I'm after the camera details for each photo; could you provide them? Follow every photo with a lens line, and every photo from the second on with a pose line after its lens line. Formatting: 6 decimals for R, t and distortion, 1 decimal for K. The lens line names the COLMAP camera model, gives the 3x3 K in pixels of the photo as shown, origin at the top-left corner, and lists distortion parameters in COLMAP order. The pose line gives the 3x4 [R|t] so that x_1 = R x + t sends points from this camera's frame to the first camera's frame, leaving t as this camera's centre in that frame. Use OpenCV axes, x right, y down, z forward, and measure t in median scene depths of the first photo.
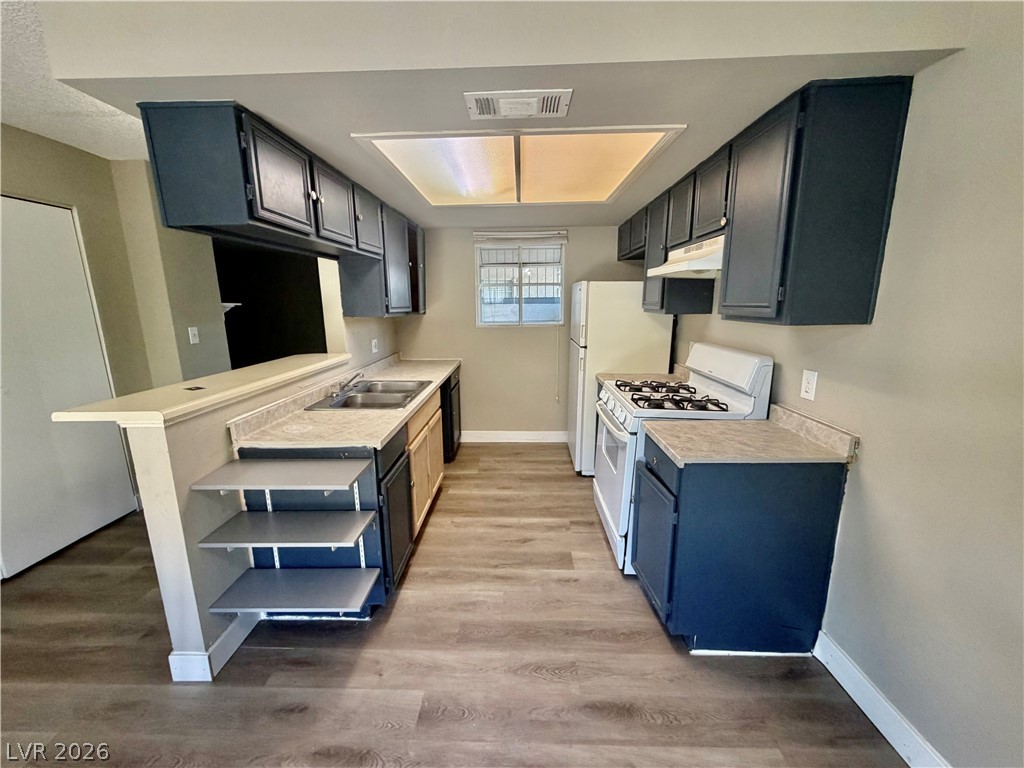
lens RADIAL K [[409.6, 0, 509.4], [0, 409.6, 385.9], [0, 0, 1]] dist [0.000767, 0.000197]
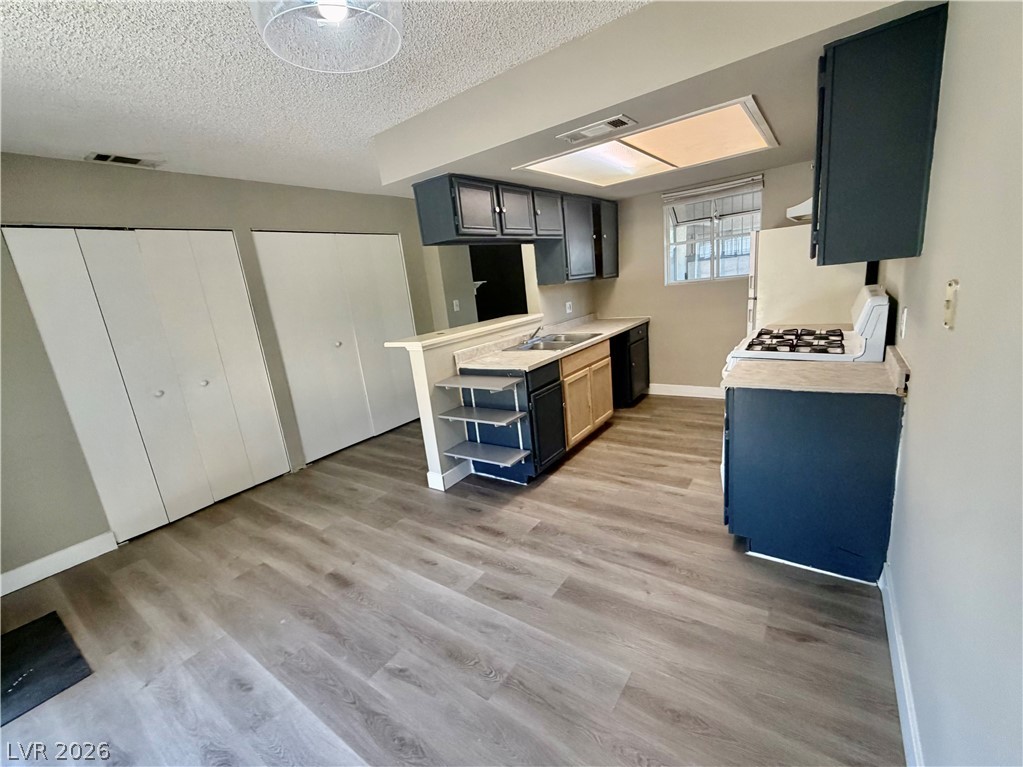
lens RADIAL K [[434.9, 0, 509.0], [0, 434.9, 384.6], [0, 0, 1]] dist [0.002666, -0.000128]
pose [[0.823064, 0.054677, -0.565310, 0.523673], [-0.016138, 0.997205, 0.072954, 0.080484], [0.567719, -0.050923, 0.821646, -0.370672]]
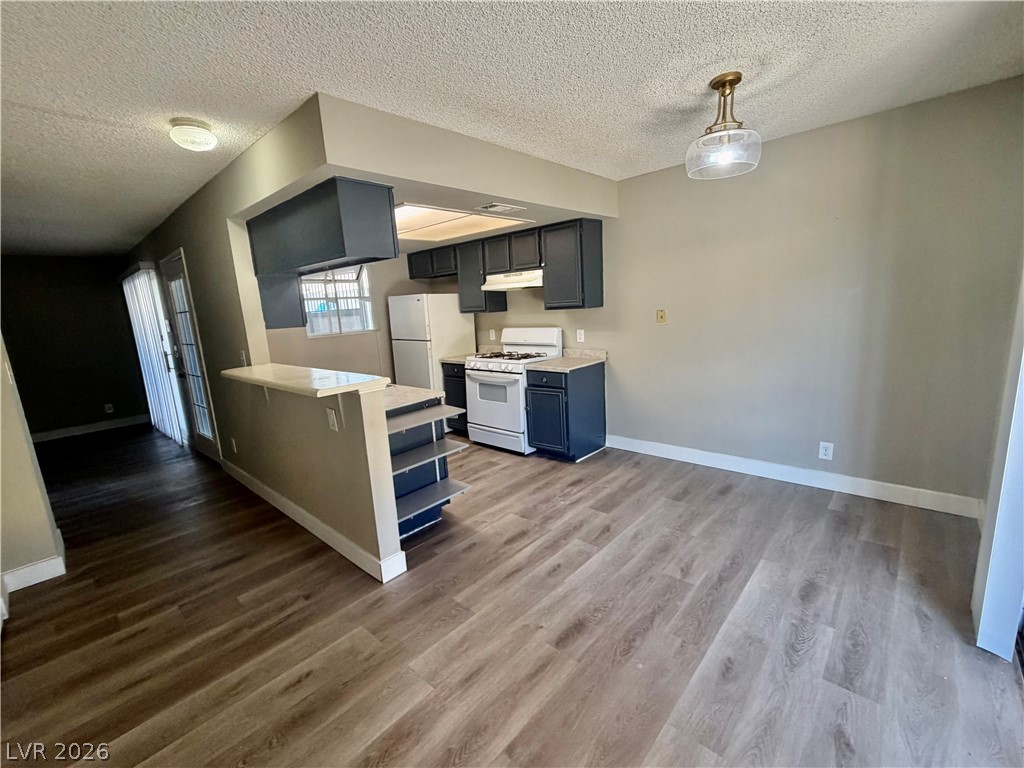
lens RADIAL K [[435.4, 0, 512.0], [0, 435.4, 386.2], [0, 0, 1]] dist [0.002666, -0.000128]
pose [[0.653824, -0.165705, 0.738279, -1.306792], [0.200737, 0.978749, 0.041904, 0.089327], [-0.729533, 0.120802, 0.673193, -0.318975]]
